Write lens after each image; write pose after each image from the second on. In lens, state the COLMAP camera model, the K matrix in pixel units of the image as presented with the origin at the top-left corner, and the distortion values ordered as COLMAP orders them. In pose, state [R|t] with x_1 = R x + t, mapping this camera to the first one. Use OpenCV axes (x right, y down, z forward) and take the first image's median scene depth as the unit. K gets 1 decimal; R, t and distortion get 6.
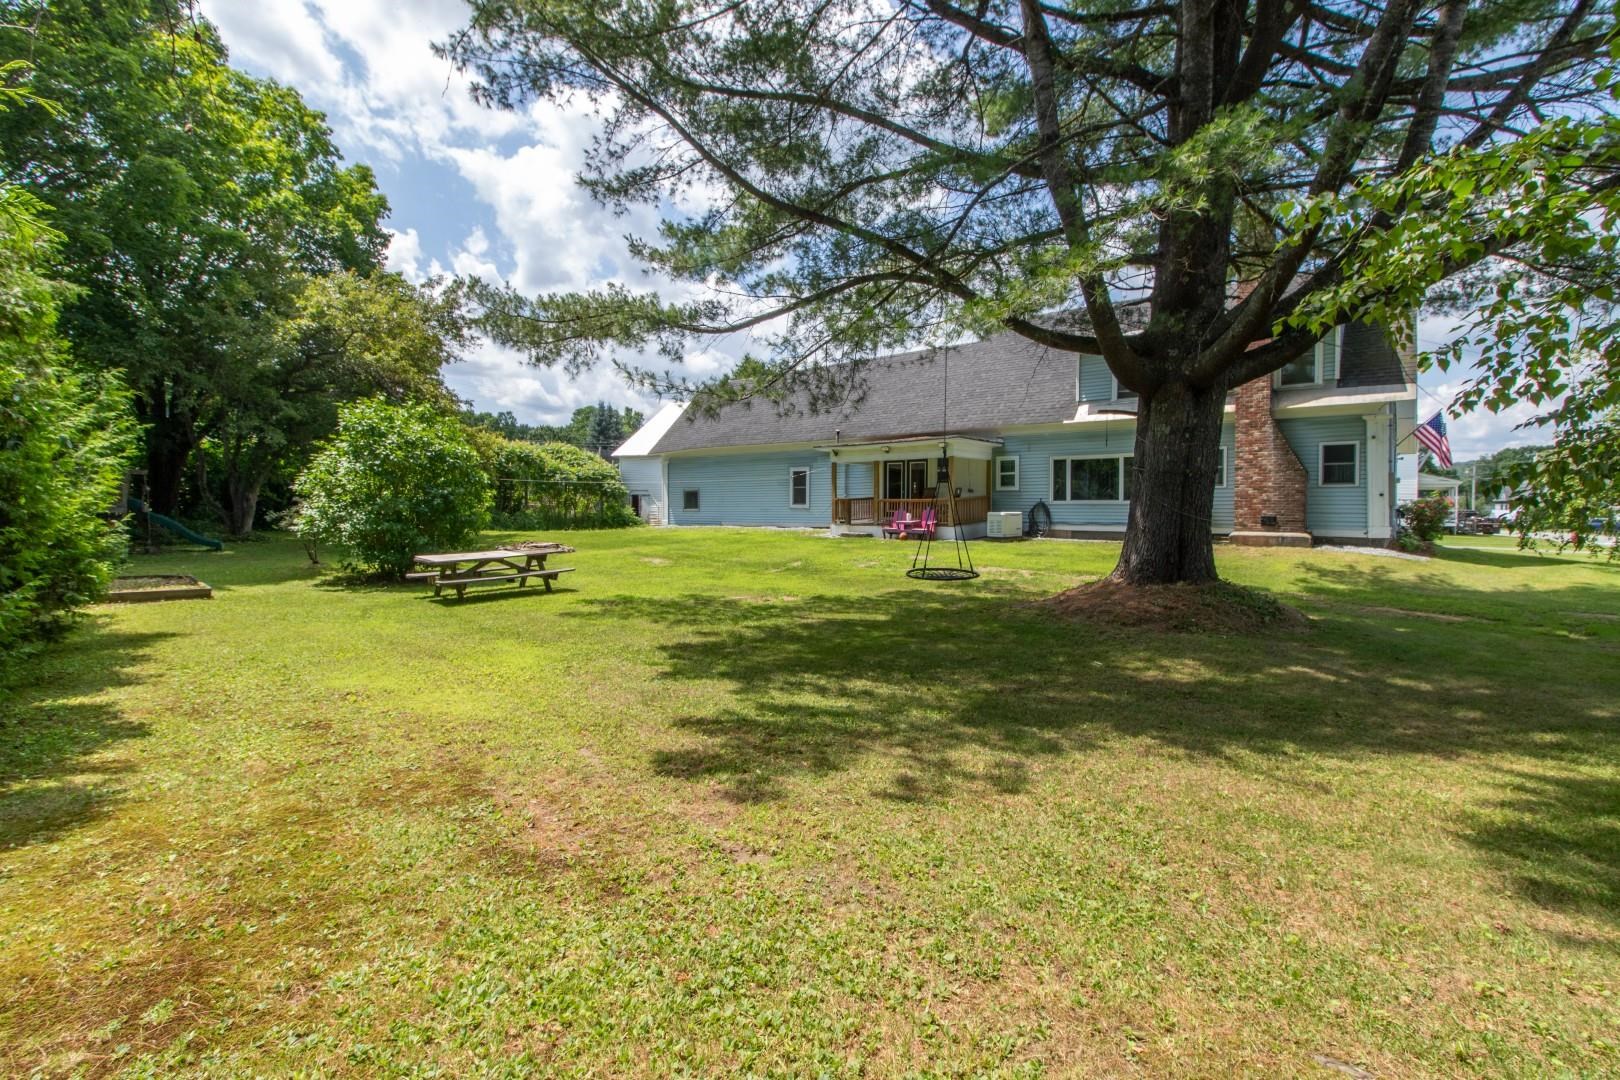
lens RADIAL K [[749.4, 0, 815.0], [0, 749.4, 535.8], [0, 0, 1]] dist [0.005833, 0.000487]
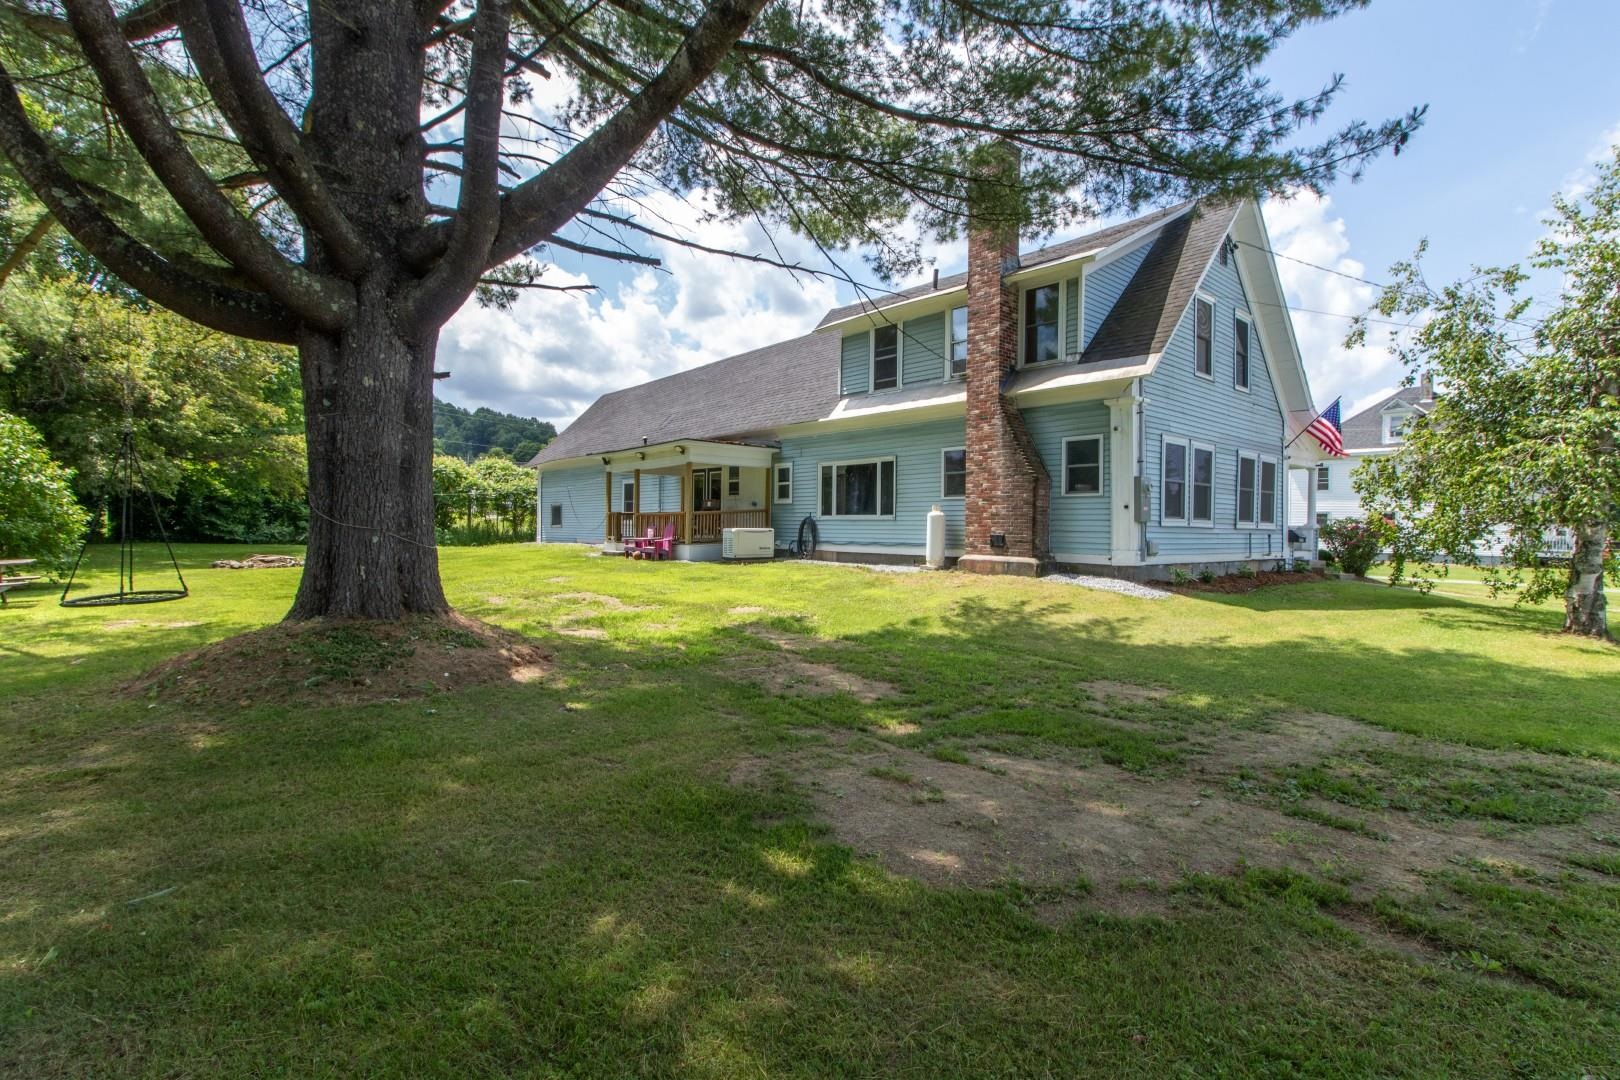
lens RADIAL K [[749.4, 0, 807.5], [0, 749.4, 536.5], [0, 0, 1]] dist [0.005833, 0.000487]
pose [[0.985381, 0.008635, -0.170149, 0.471997], [-0.013137, 0.999592, -0.025350, -0.002357], [0.169861, 0.027215, 0.985092, 0.188311]]
